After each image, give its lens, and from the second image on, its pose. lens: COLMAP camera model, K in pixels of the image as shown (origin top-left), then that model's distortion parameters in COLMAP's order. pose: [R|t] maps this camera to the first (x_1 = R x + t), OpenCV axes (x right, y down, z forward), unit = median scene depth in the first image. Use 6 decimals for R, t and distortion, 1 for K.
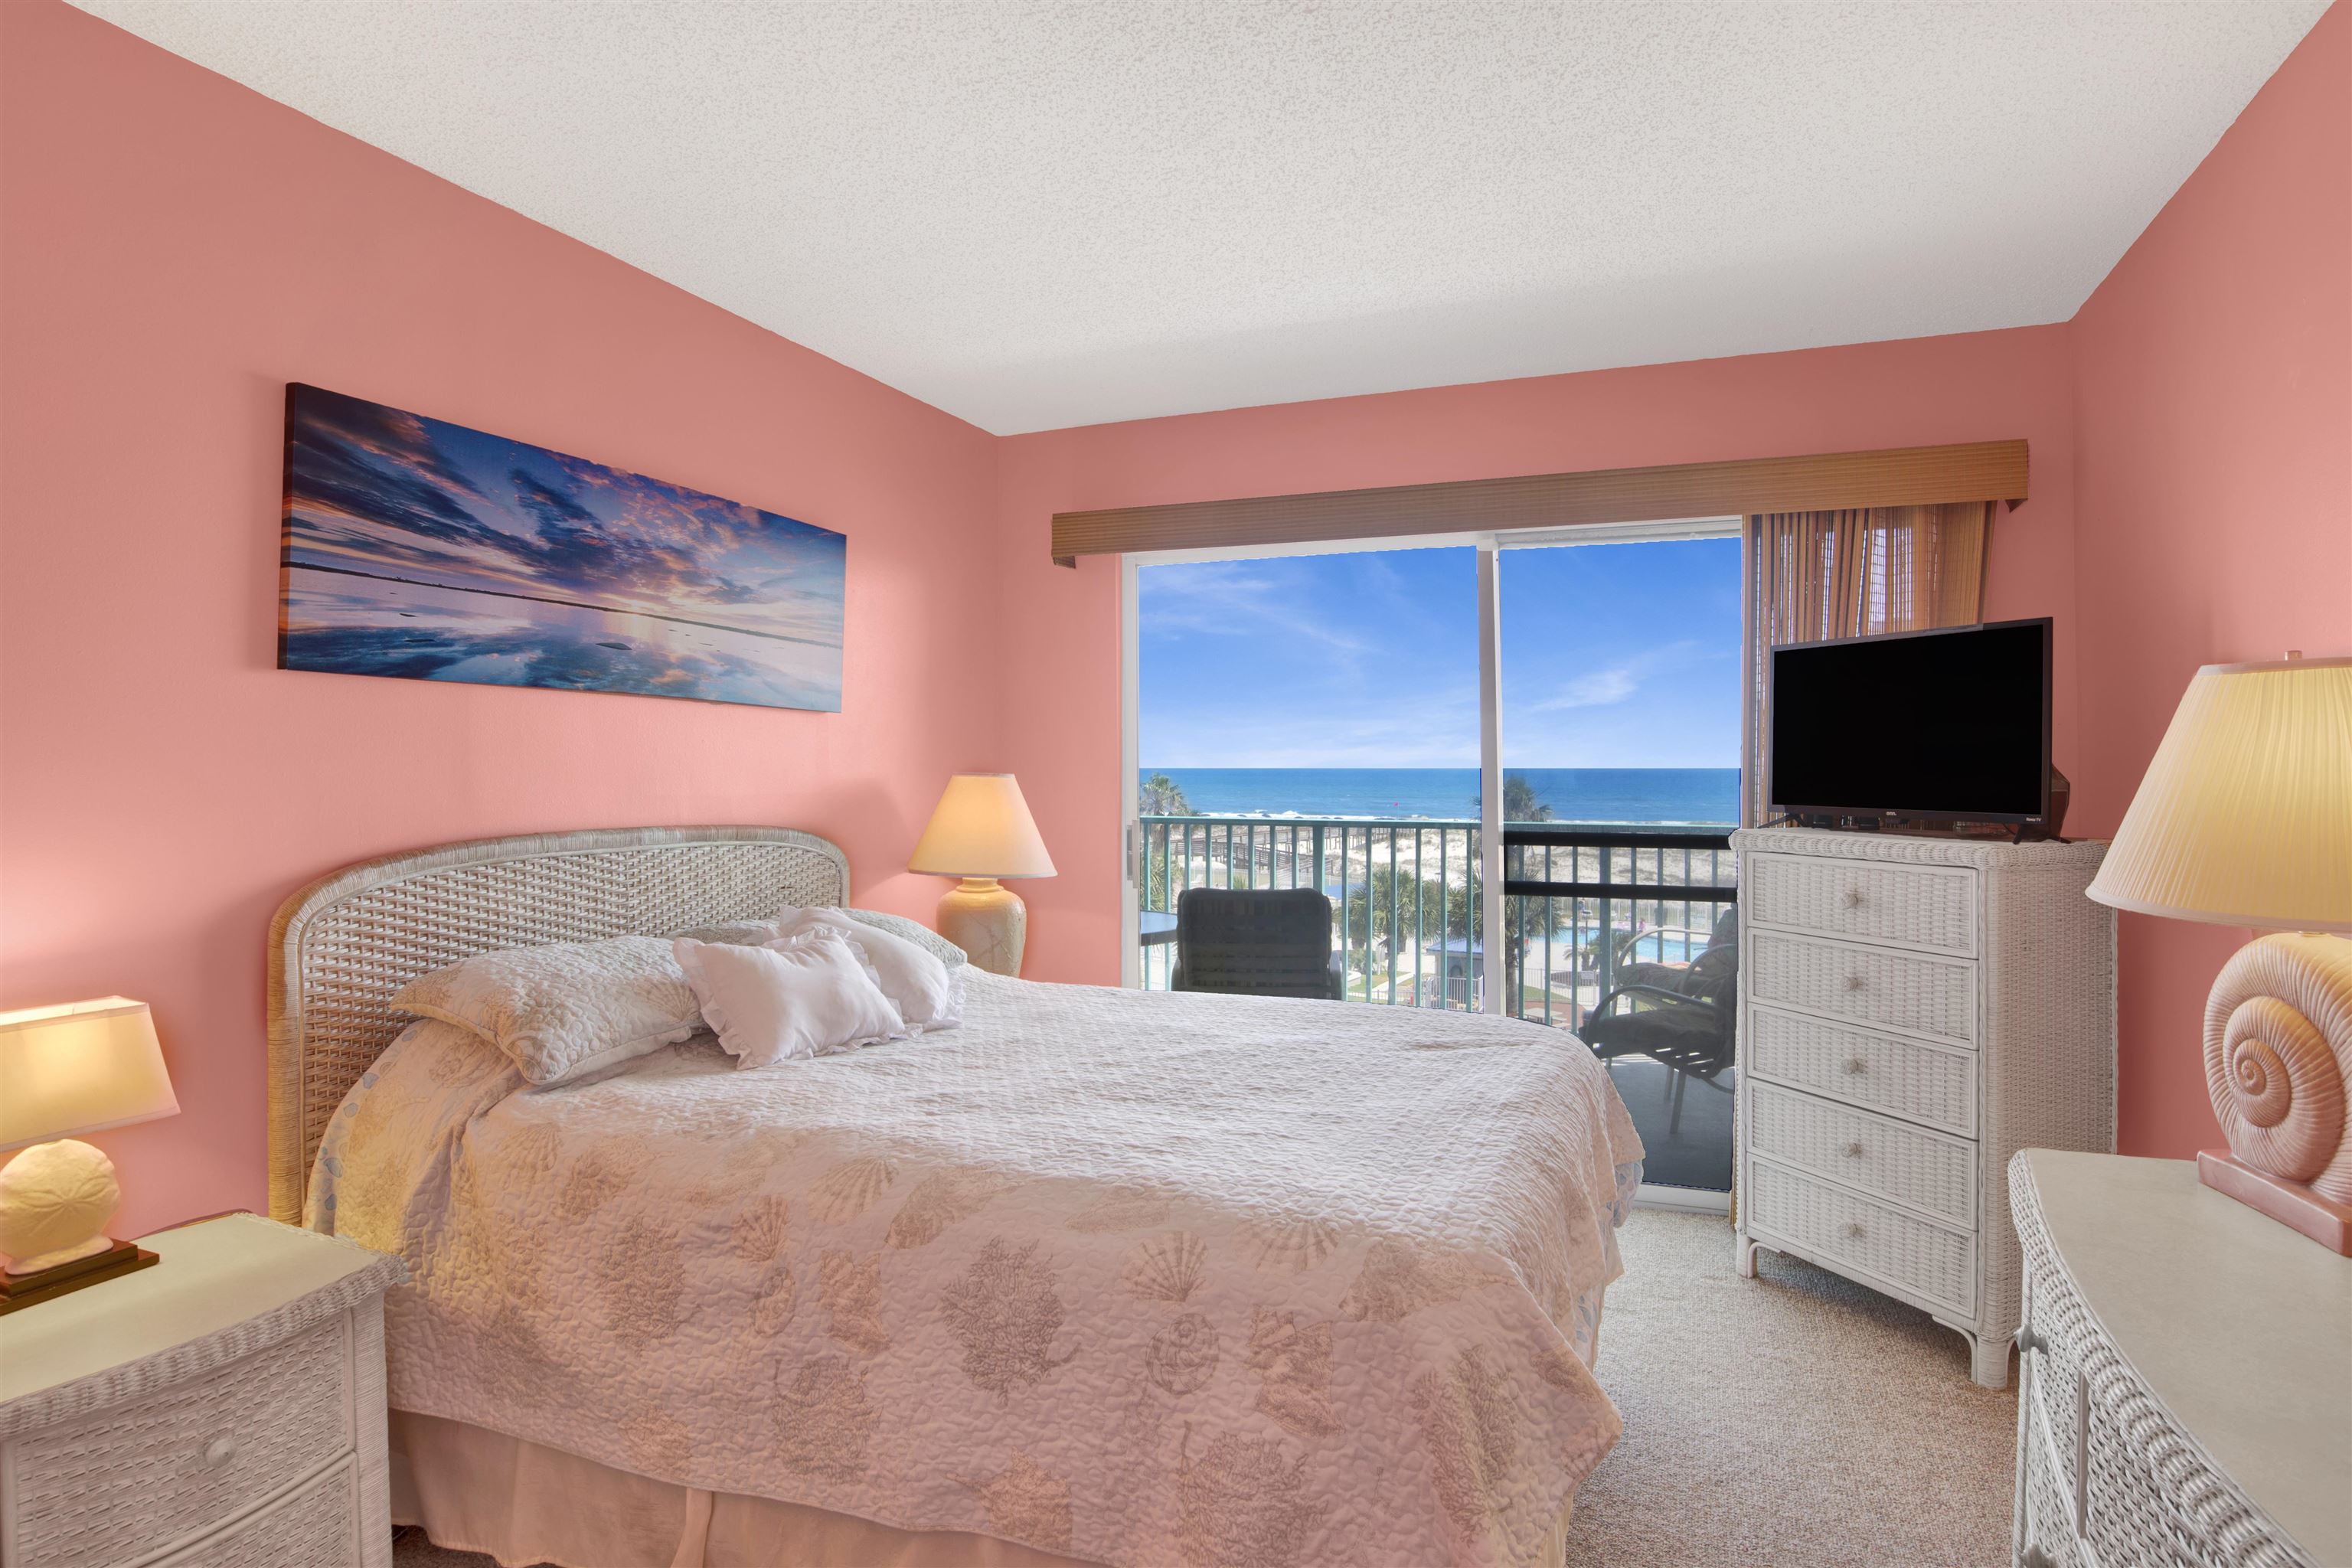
lens RADIAL K [[1195.7, 0, 1183.7], [0, 1195.7, 769.1], [0, 0, 1]] dist [-0.070478, 0.023871]
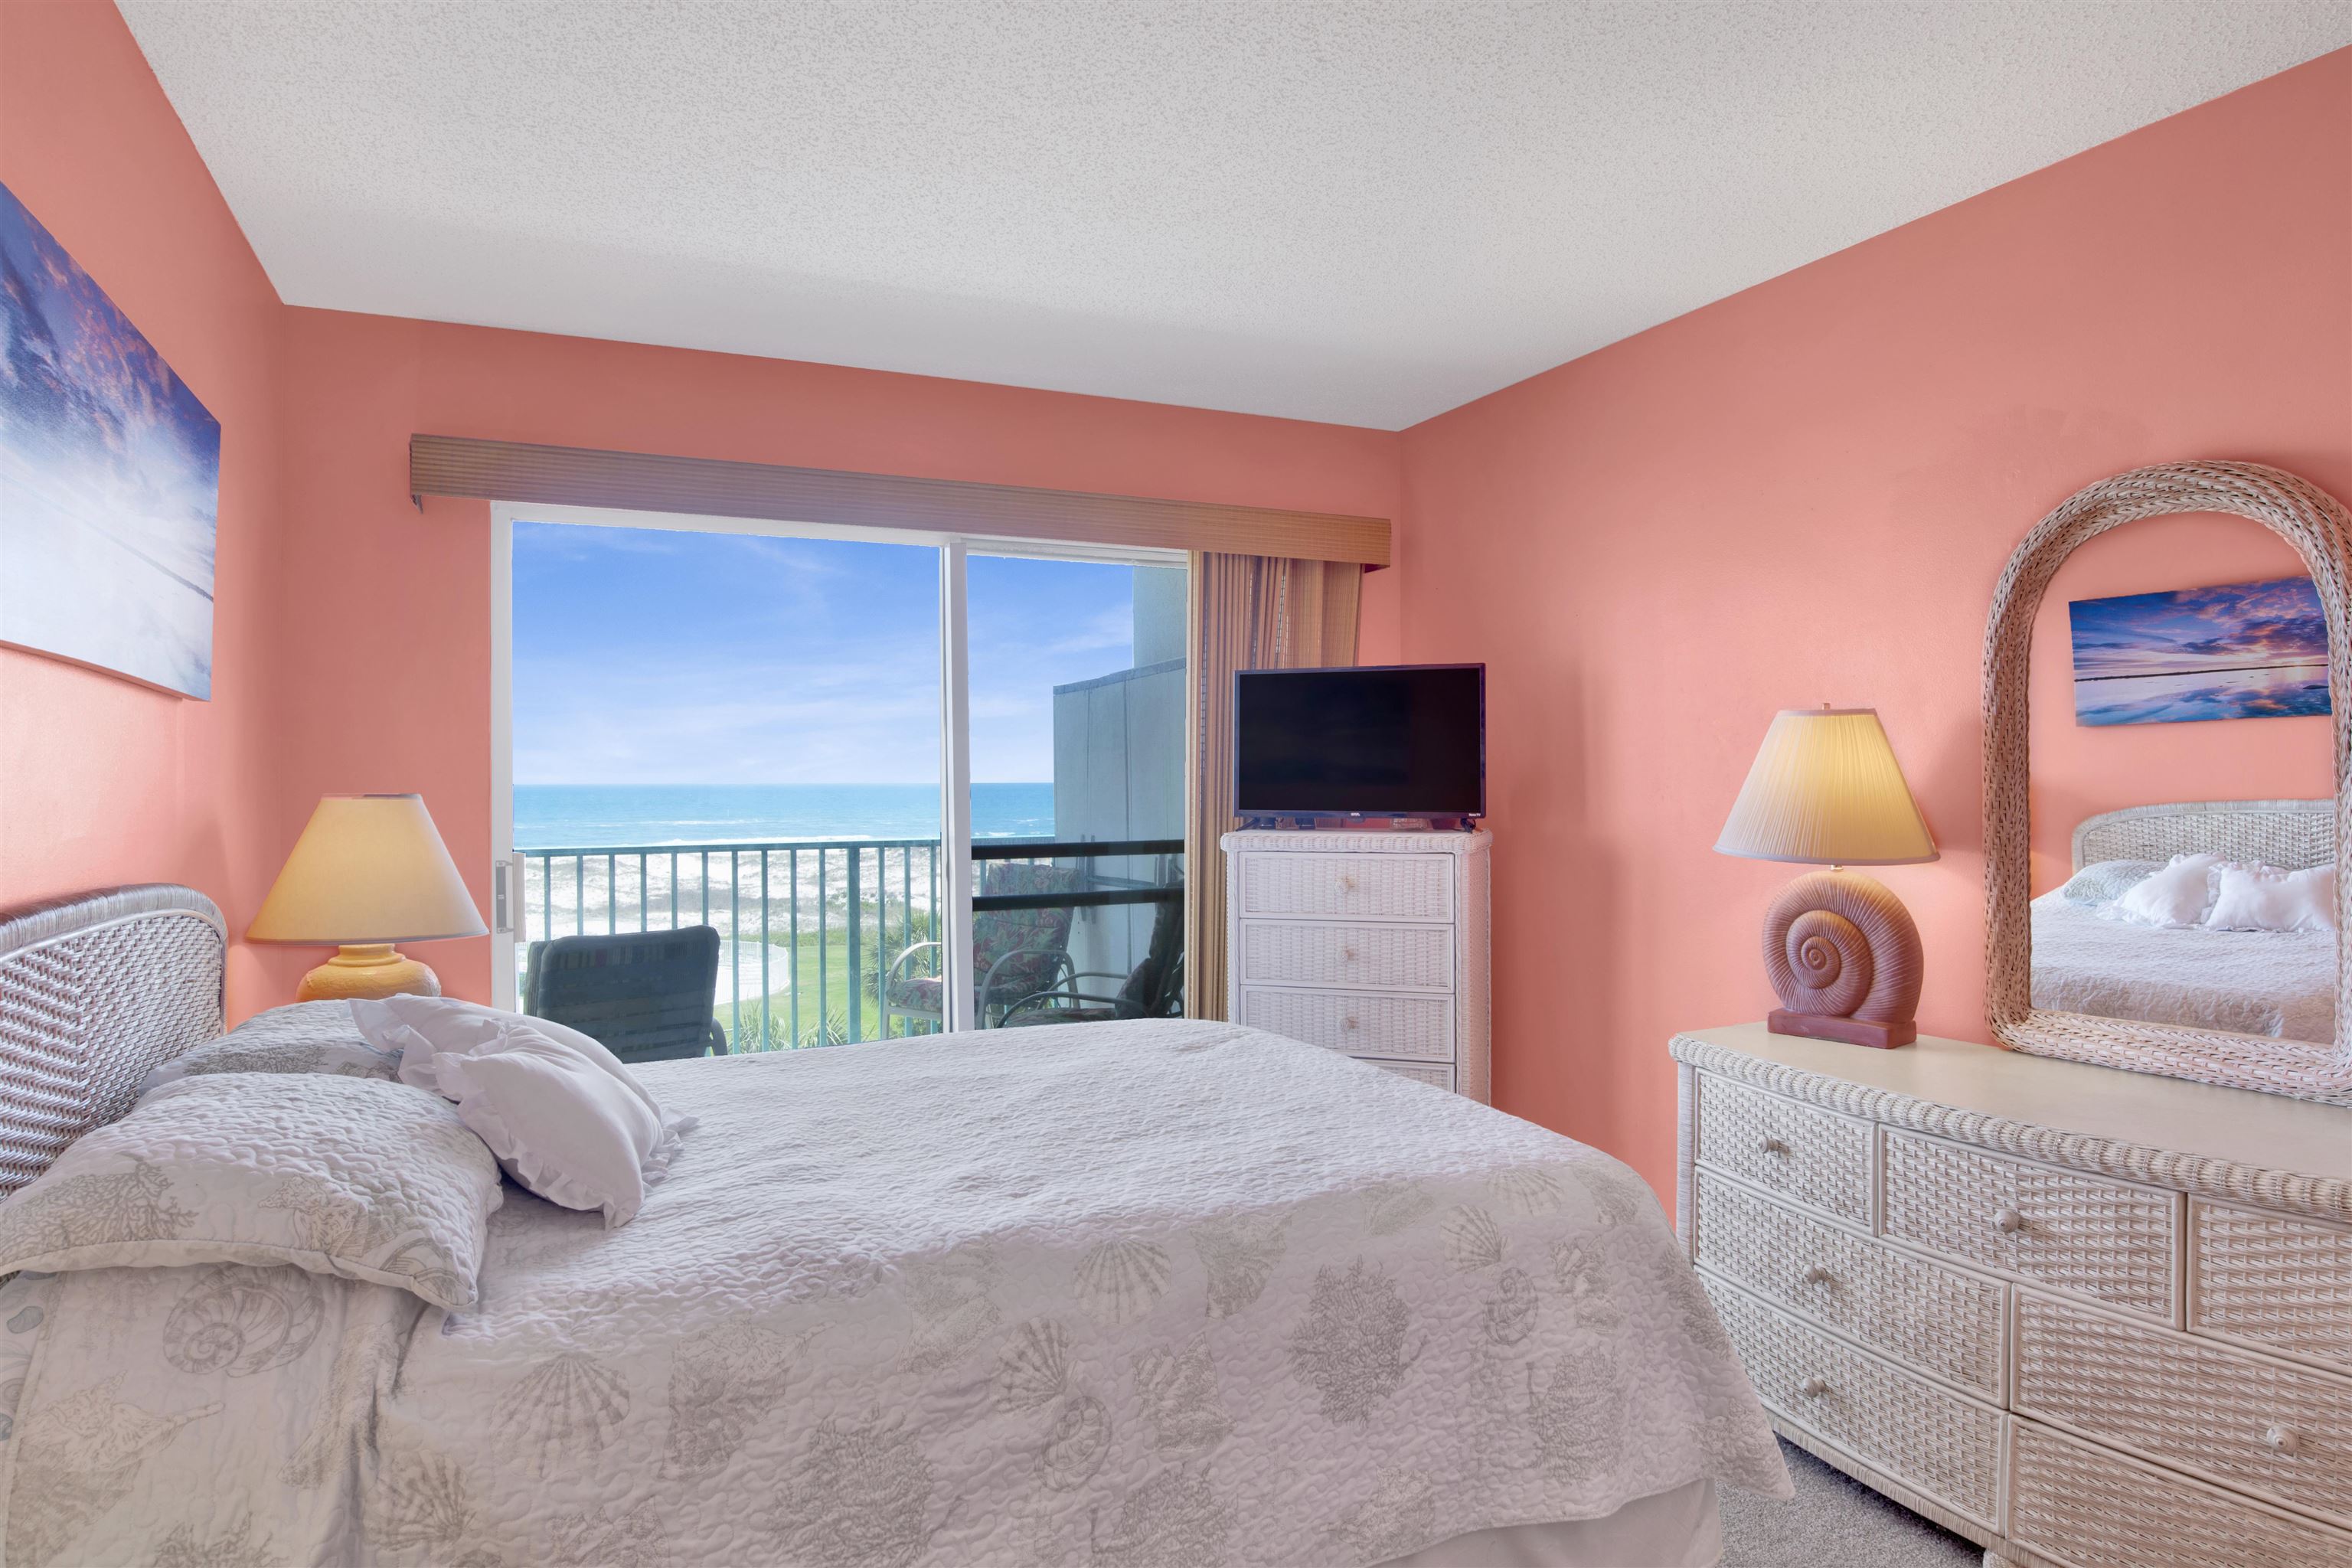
lens RADIAL K [[1321.1, 0, 1197.5], [0, 1321.1, 768.9], [0, 0, 1]] dist [-0.066047, 0.021343]
pose [[0.681333, -0.001397, 0.731972, -0.577263], [0.009050, 0.999938, -0.006515, -0.002077], [-0.731917, 0.011063, 0.681304, 0.196921]]
